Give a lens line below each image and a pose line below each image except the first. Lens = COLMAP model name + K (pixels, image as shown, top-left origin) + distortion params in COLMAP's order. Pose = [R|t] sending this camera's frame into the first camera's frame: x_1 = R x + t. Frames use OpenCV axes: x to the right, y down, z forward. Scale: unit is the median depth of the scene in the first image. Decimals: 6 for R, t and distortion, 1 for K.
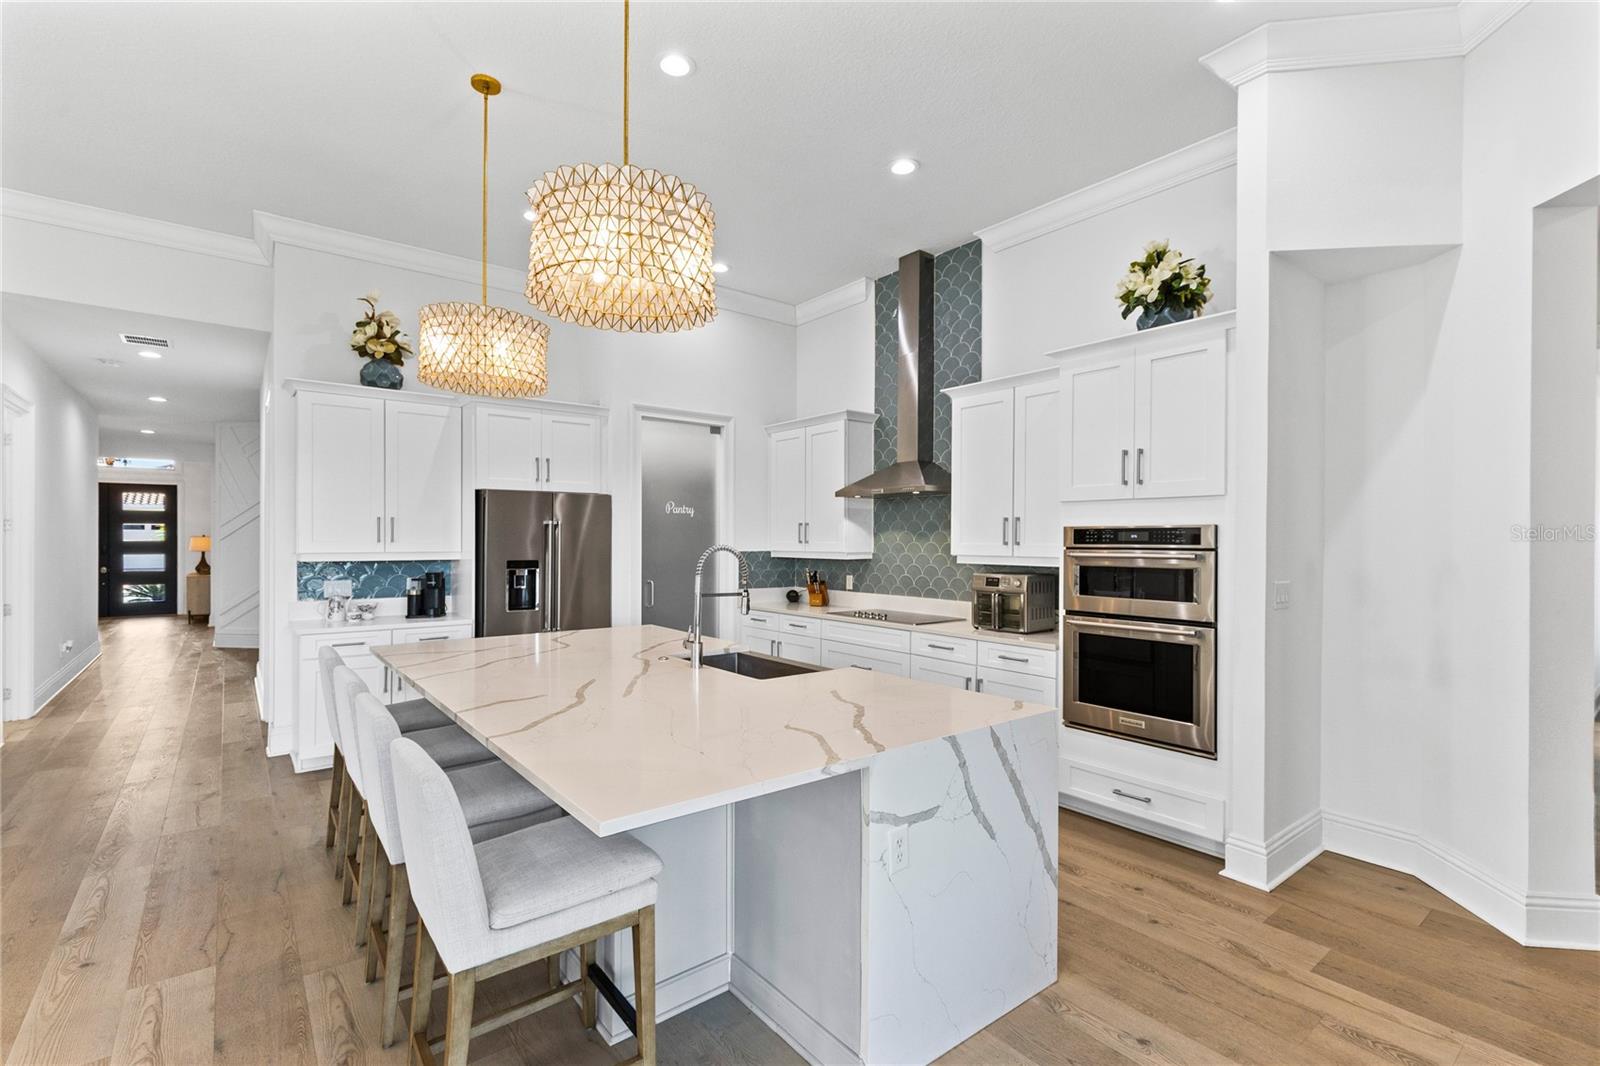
lens RADIAL K [[720.5, 0, 803.1], [0, 720.5, 539.6], [0, 0, 1]] dist [0.007888, 0.000343]
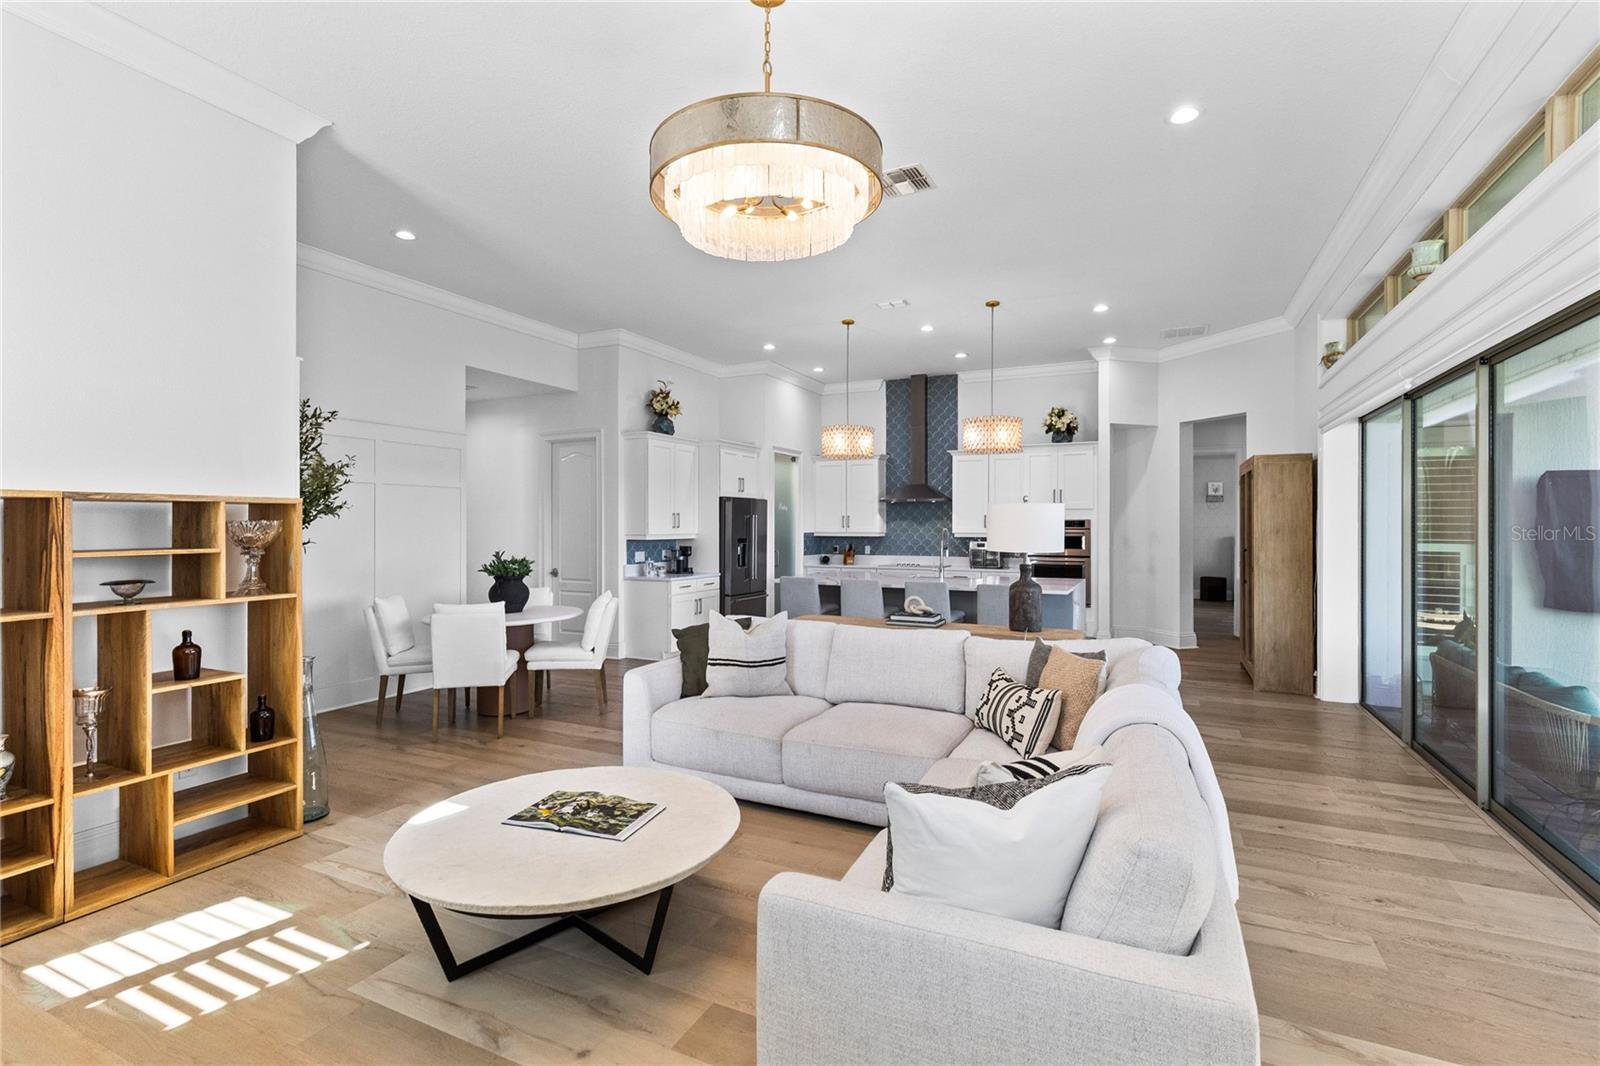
lens RADIAL K [[738.4, 0, 802.9], [0, 738.4, 529.0], [0, 0, 1]] dist [0.008117, 0.000019]
pose [[0.900320, -0.006159, 0.435184, -0.982862], [0.003077, 0.999965, 0.007786, -0.006503], [-0.435217, -0.005671, 0.900308, -0.627707]]
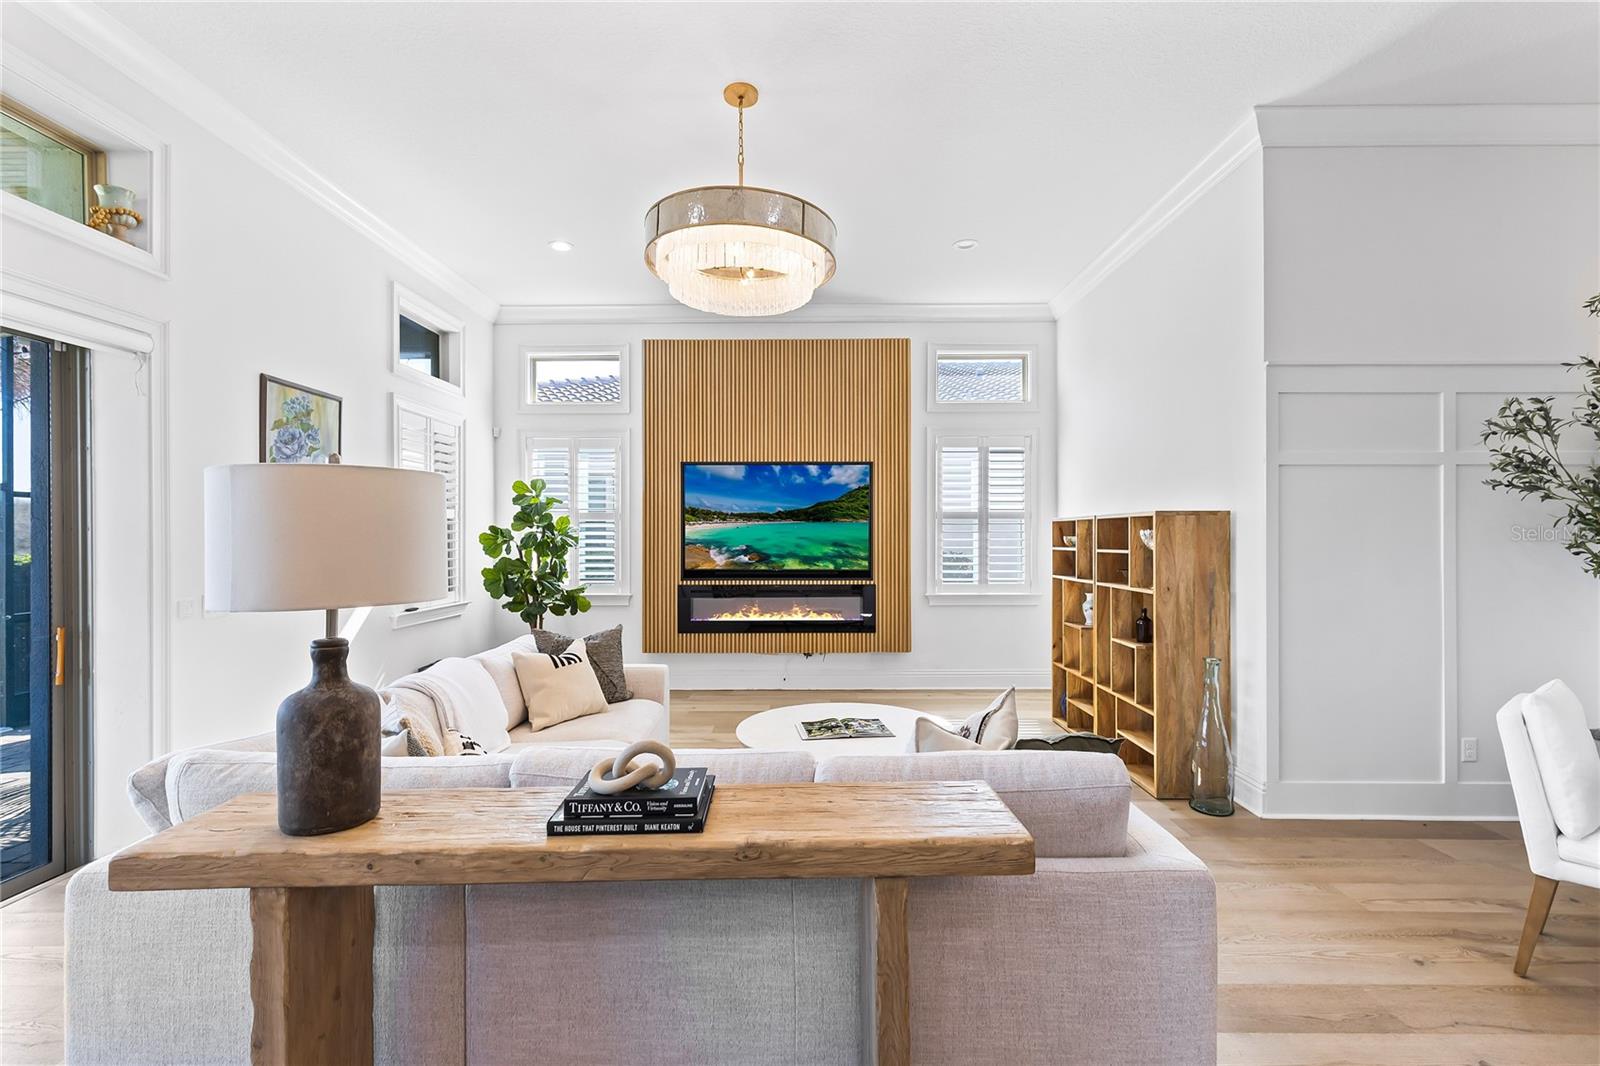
lens RADIAL K [[714.8, 0, 802.1], [0, 714.8, 533.6], [0, 0, 1]] dist [0.003349, -0.000205]
pose [[-0.630995, -0.005041, -0.775770, -0.298626], [-0.001435, 0.999985, -0.005331, -0.001392], [0.775785, -0.002251, -0.630993, 0.329800]]
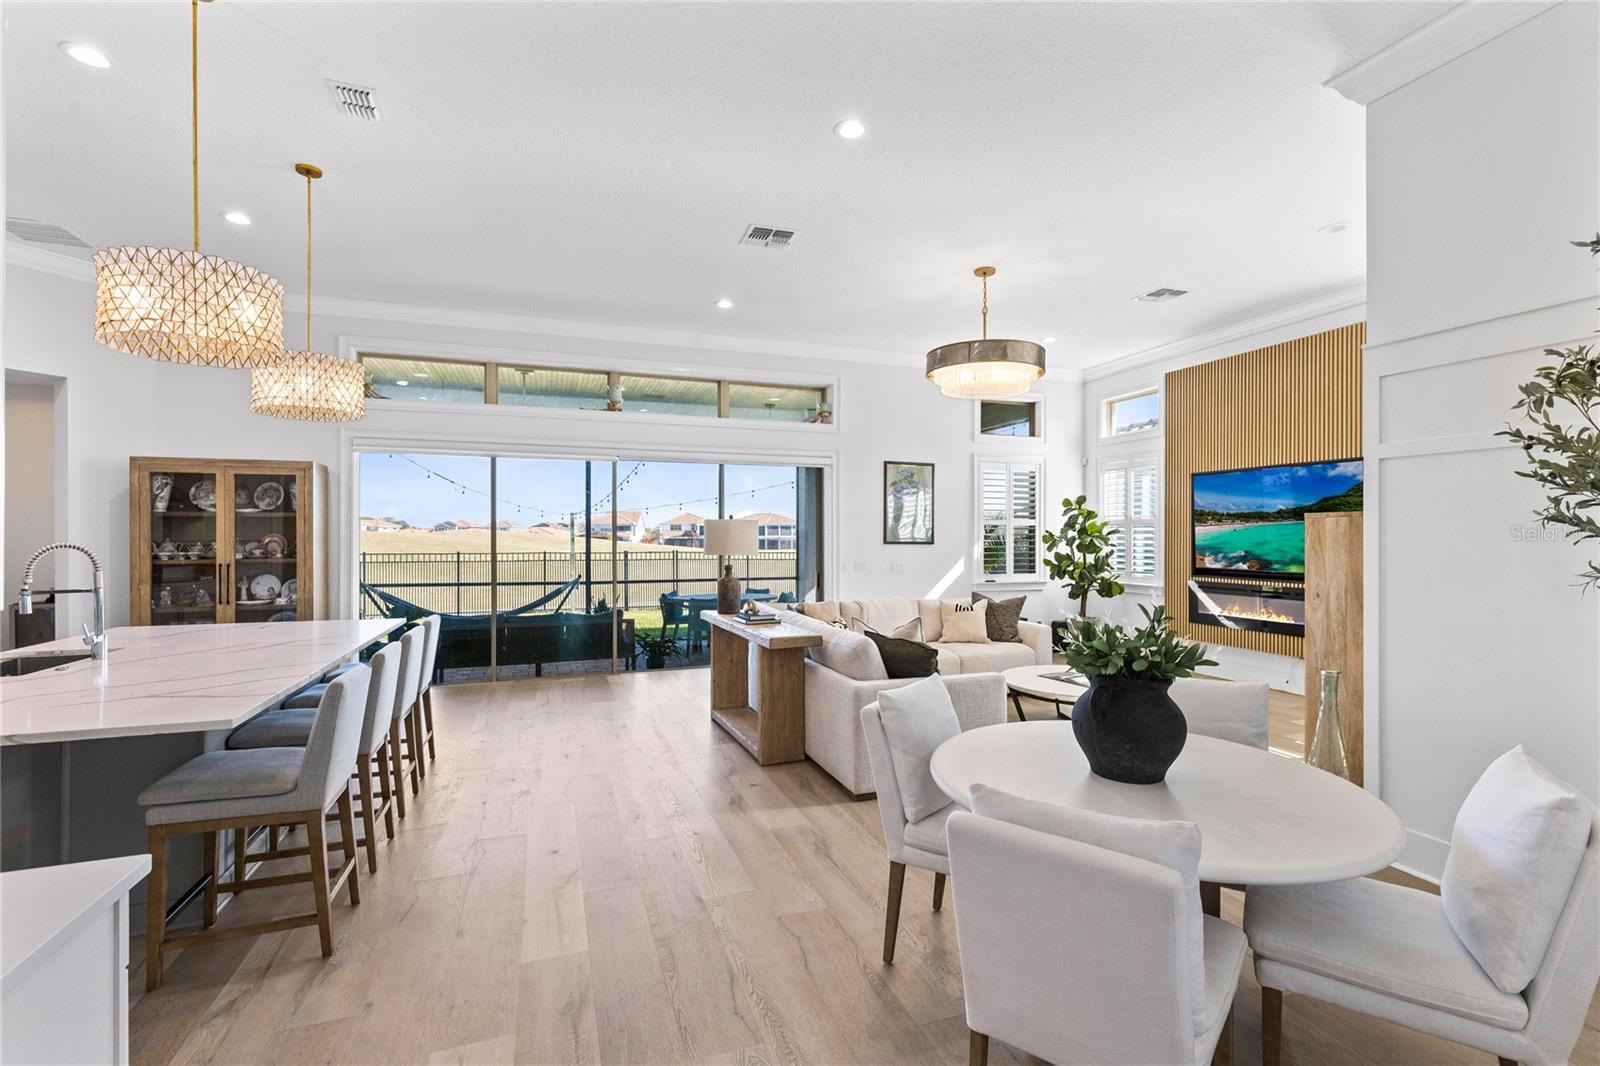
lens RADIAL K [[720.3, 0, 805.3], [0, 720.3, 535.3], [0, 0, 1]] dist [0.002161, 0.000069]
pose [[-0.947530, -0.004664, 0.319632, -0.859655], [-0.005189, 0.999986, -0.000791, -0.004144], [-0.319624, -0.002408, -0.947542, 0.986187]]
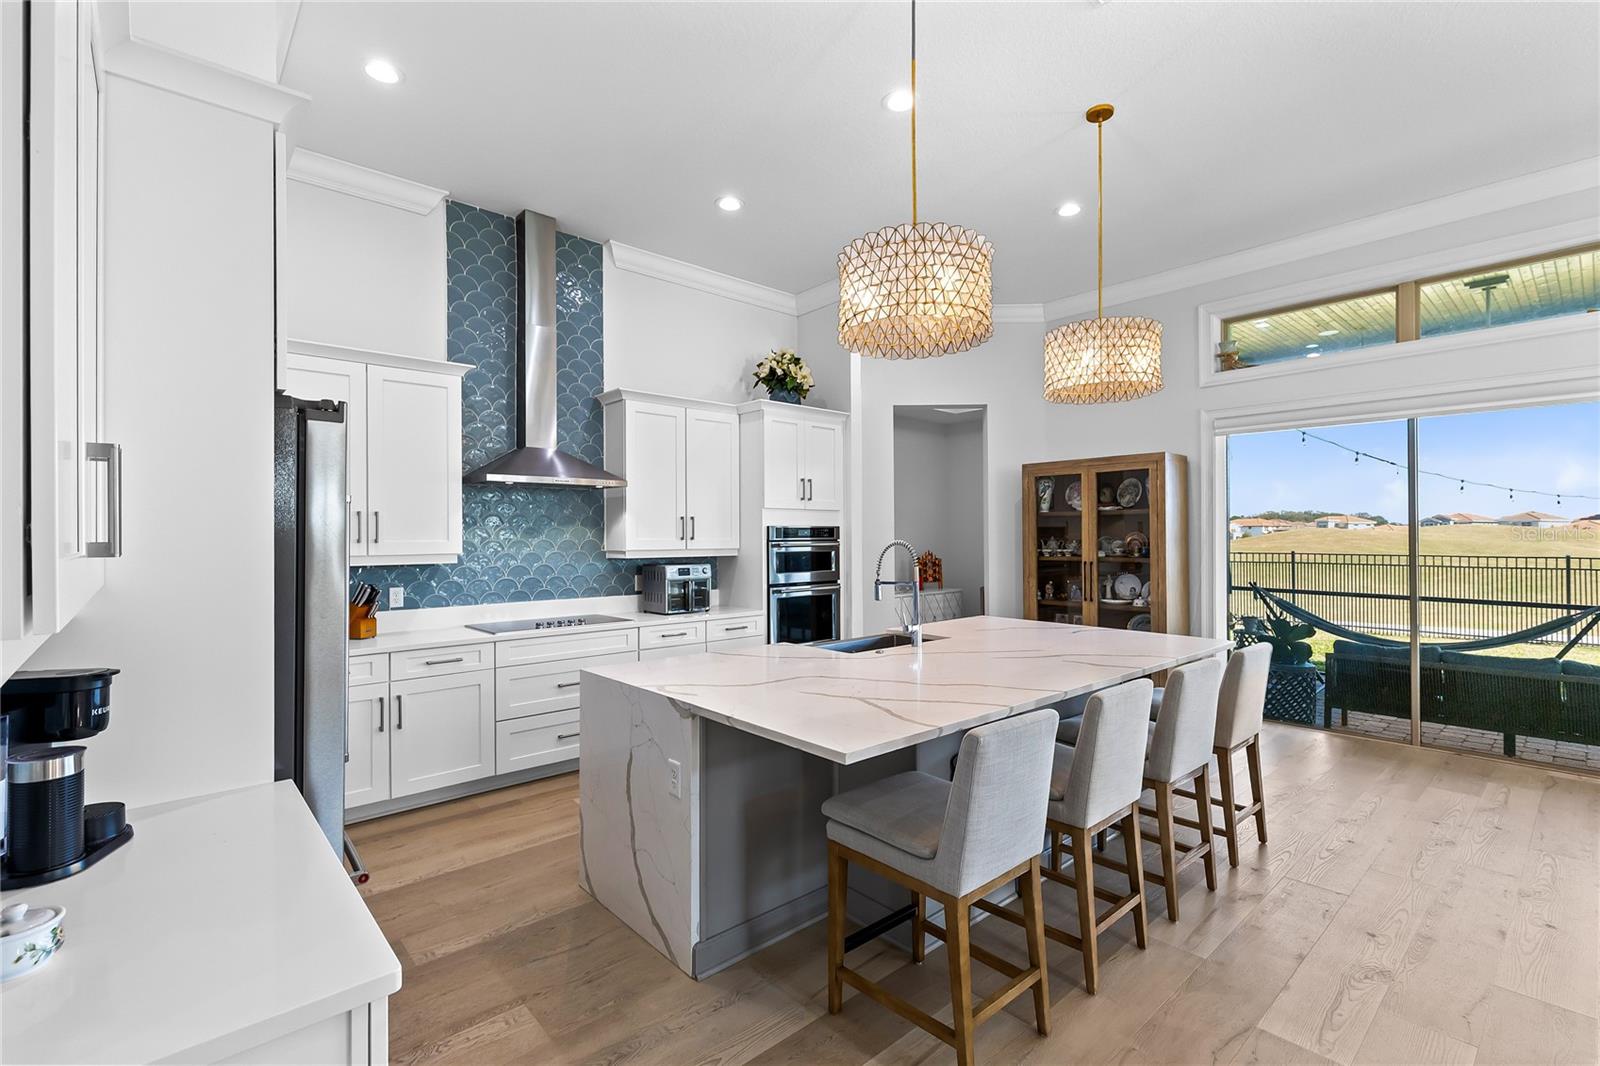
lens RADIAL K [[714.8, 0, 802.1], [0, 714.8, 533.6], [0, 0, 1]] dist [0.003349, -0.000205]
pose [[-0.055036, -0.001181, 0.998484, -0.755159], [0.003040, 0.999994, 0.001350, -0.003212], [-0.998480, 0.003109, -0.055032, 0.734066]]
